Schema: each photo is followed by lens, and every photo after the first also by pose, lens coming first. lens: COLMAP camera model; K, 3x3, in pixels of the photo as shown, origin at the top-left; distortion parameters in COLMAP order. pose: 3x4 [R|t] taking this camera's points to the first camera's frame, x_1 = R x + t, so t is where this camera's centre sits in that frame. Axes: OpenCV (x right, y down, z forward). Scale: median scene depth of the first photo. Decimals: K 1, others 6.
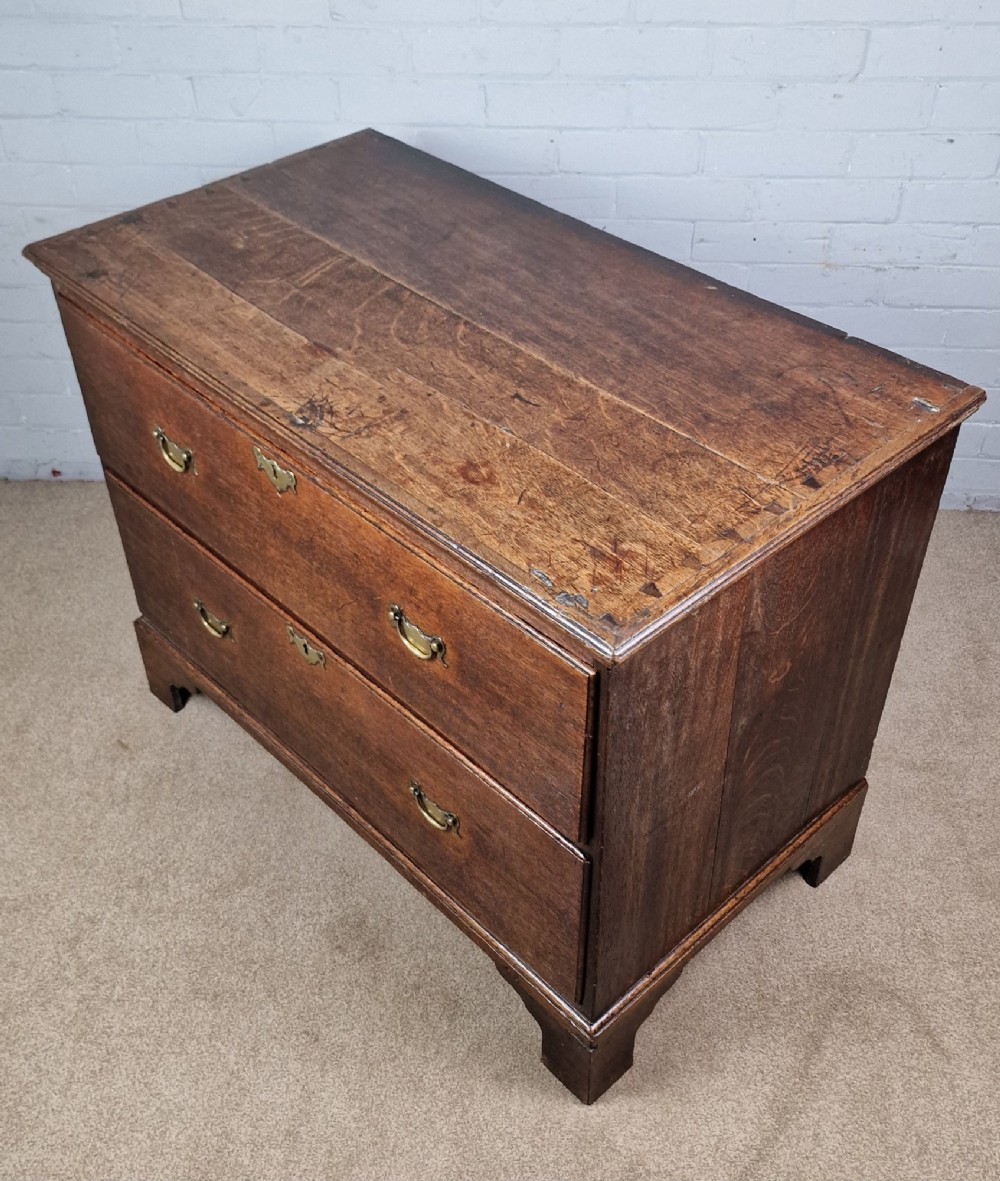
lens RADIAL K [[1287.3, 0, 477.3], [0, 1287.3, 643.8], [0, 0, 1]] dist [0.115384, -0.138904]
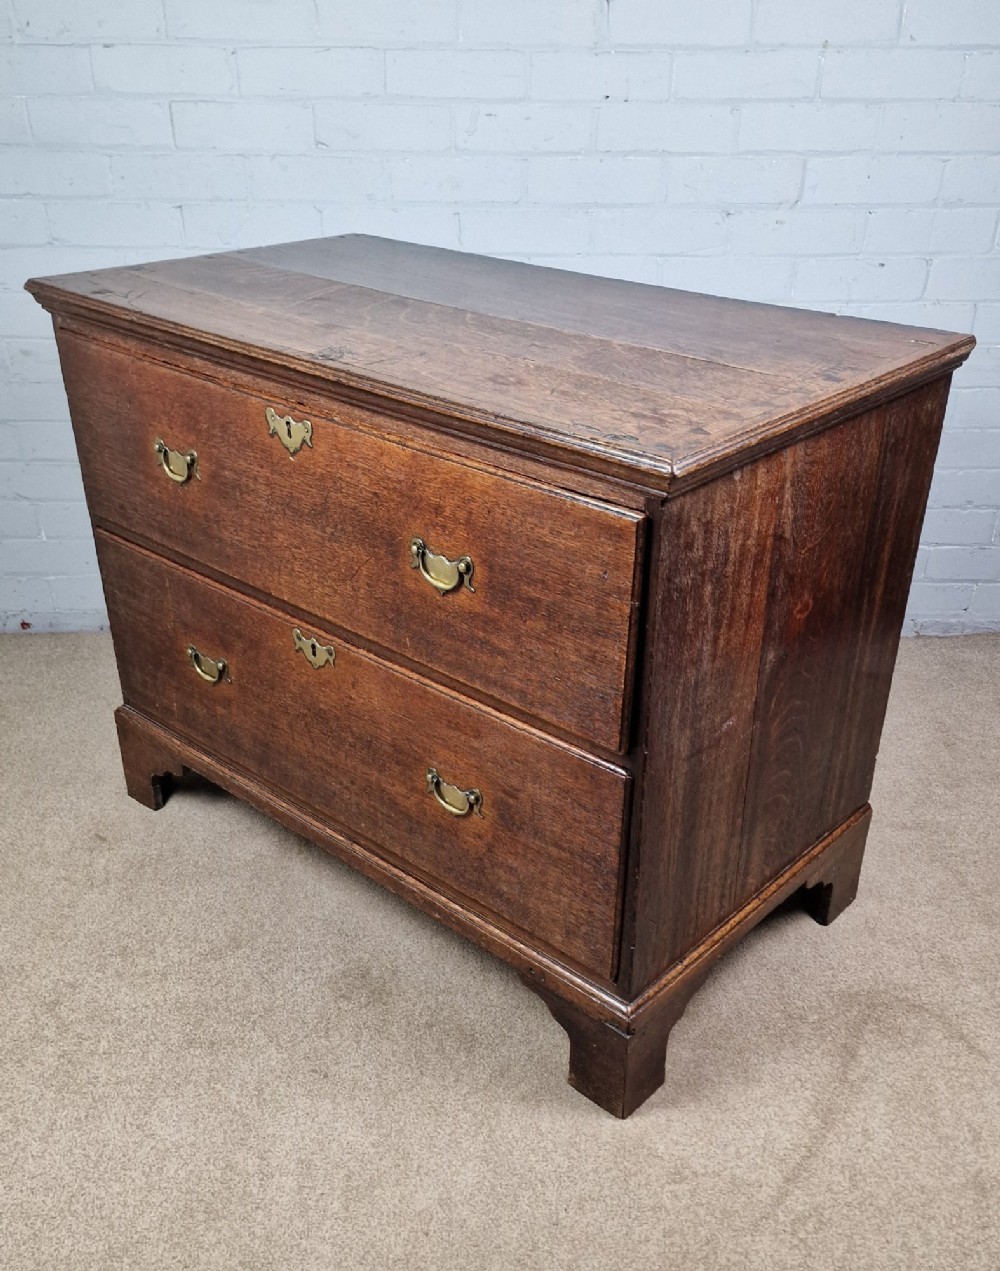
lens RADIAL K [[1233.9, 0, 498.5], [0, 1233.9, 771.6], [0, 0, 1]] dist [0.126965, -0.163135]
pose [[0.996085, -0.022750, 0.085425, -0.074682], [0.038310, 0.981955, -0.185194, 0.271134], [-0.079670, 0.187741, 0.978982, 0.084148]]
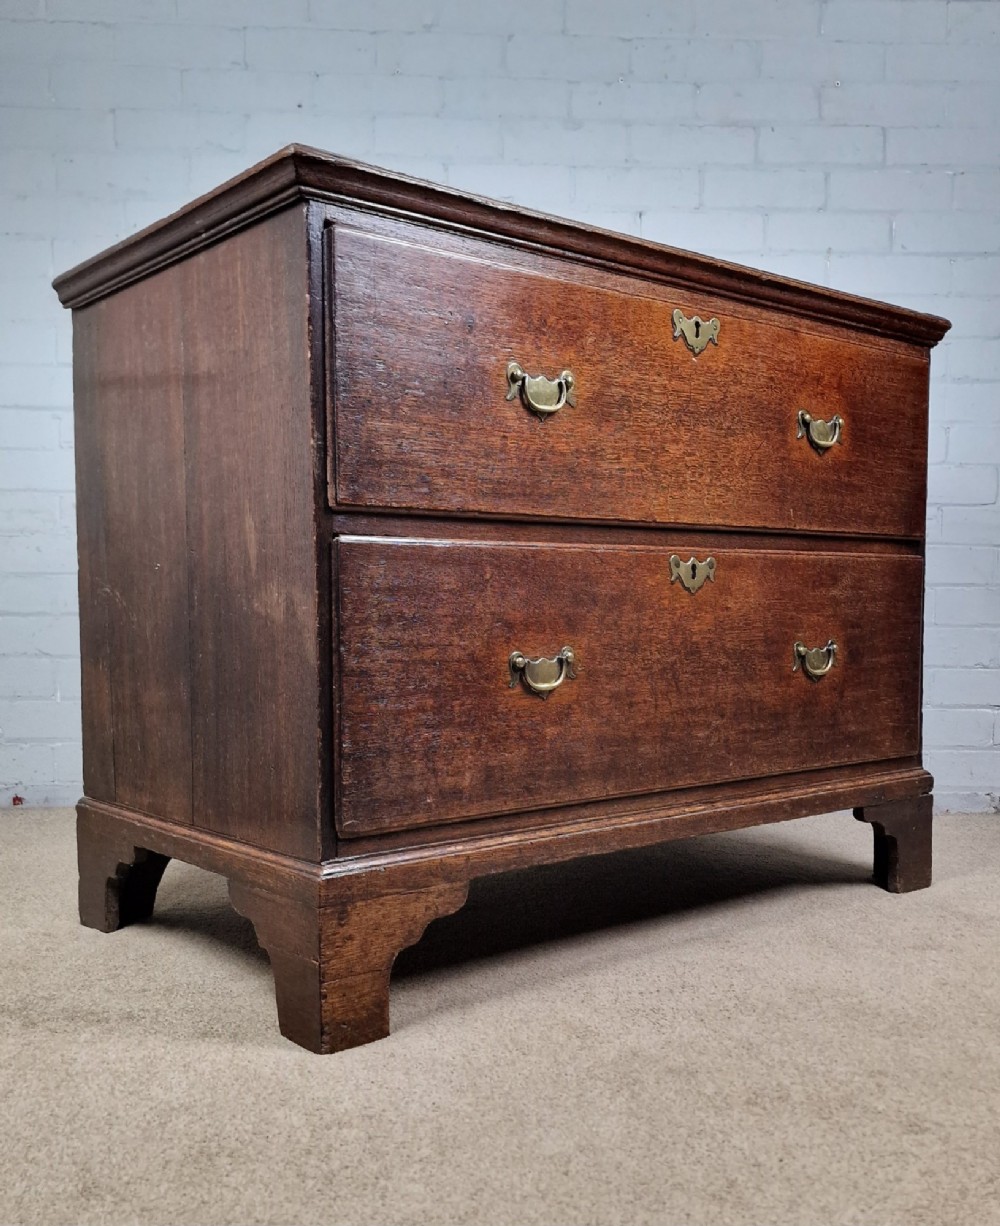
lens RADIAL K [[1210.9, 0, 489.9], [0, 1210.9, 677.0], [0, 0, 1]] dist [0.121828, -0.142908]
pose [[0.047187, -0.030457, 0.998422, -0.995865], [0.688212, 0.725435, -0.010397, -0.031521], [-0.723974, 0.687616, 0.055193, 1.096090]]
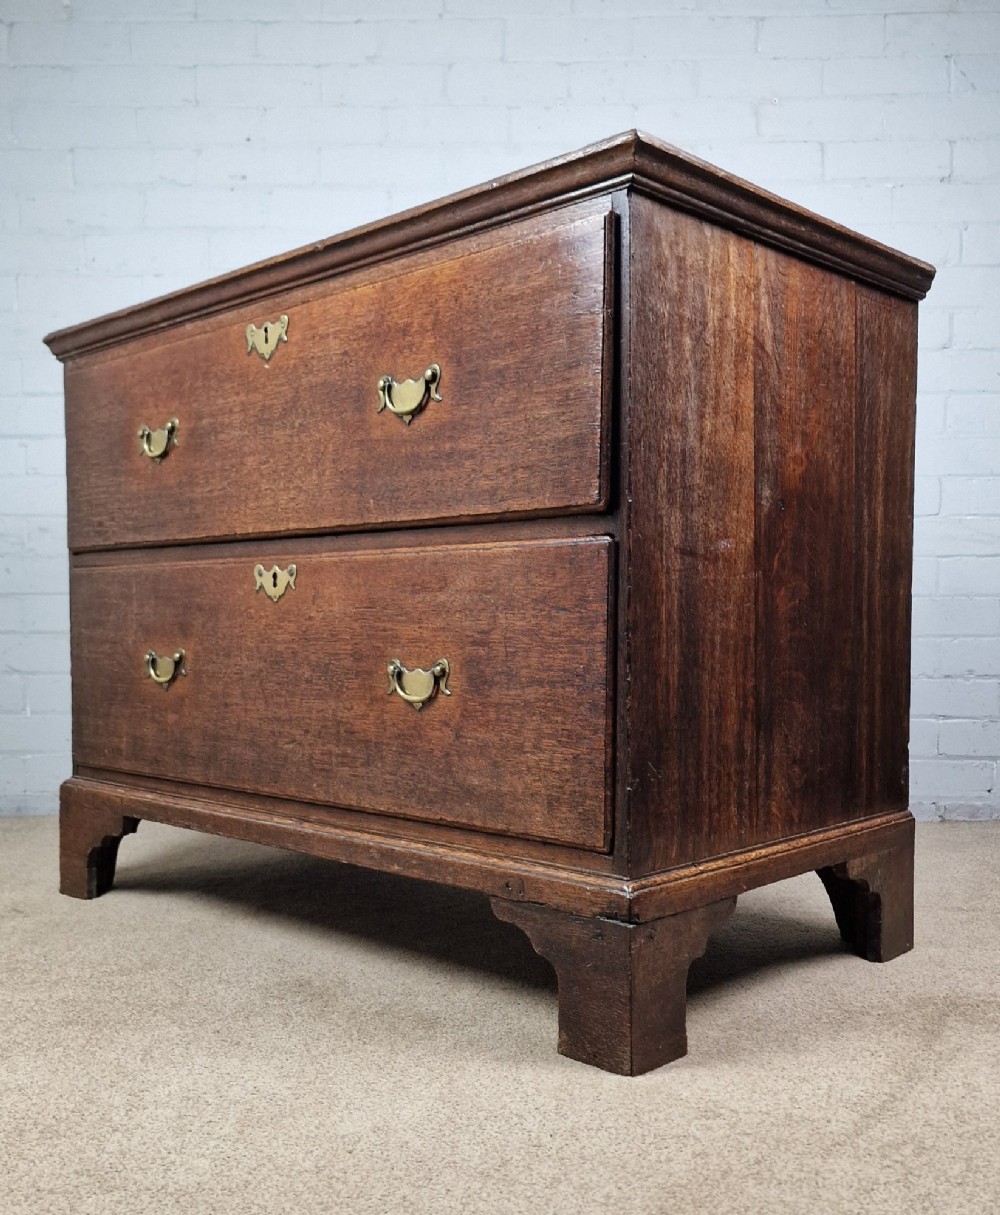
lens RADIAL K [[1215.3, 0, 480.8], [0, 1215.3, 696.7], [0, 0, 1]] dist [0.108794, -0.106998]
pose [[0.998046, 0.019881, 0.059235, -0.036833], [0.022508, 0.769979, -0.637672, 0.611959], [-0.058288, 0.637760, 0.768027, 0.379436]]
